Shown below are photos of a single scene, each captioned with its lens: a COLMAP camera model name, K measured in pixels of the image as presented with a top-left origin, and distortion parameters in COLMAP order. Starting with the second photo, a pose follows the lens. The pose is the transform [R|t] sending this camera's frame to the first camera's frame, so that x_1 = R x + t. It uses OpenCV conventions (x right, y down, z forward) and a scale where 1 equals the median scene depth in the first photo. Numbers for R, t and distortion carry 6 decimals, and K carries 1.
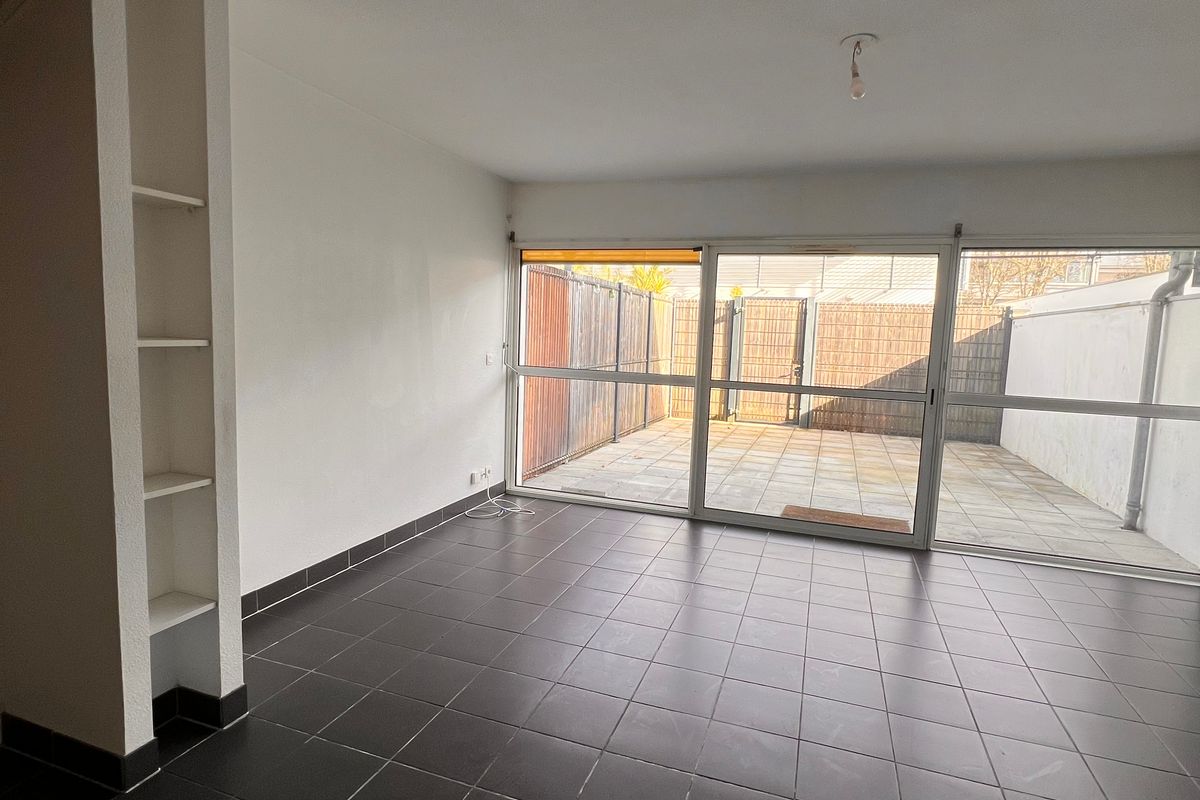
lens RADIAL K [[640.7, 0, 600.7], [0, 640.7, 396.8], [0, 0, 1]] dist [0.001838, -0.001395]
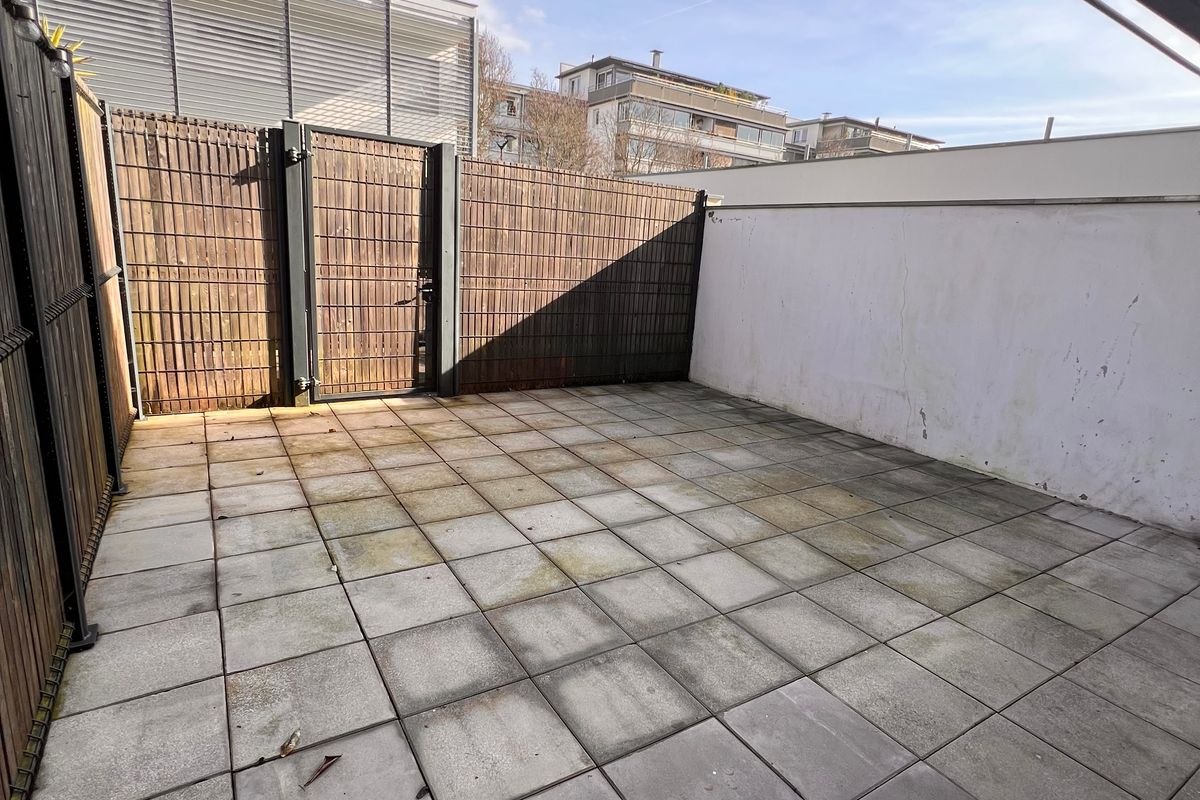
lens RADIAL K [[640.7, 0, 601.5], [0, 640.7, 399.1], [0, 0, 1]] dist [0.001838, -0.001395]
pose [[0.621099, -0.176597, 0.763577, -0.019780], [0.038755, 0.980011, 0.195129, -0.051342], [-0.782773, -0.091602, 0.615528, 0.571585]]
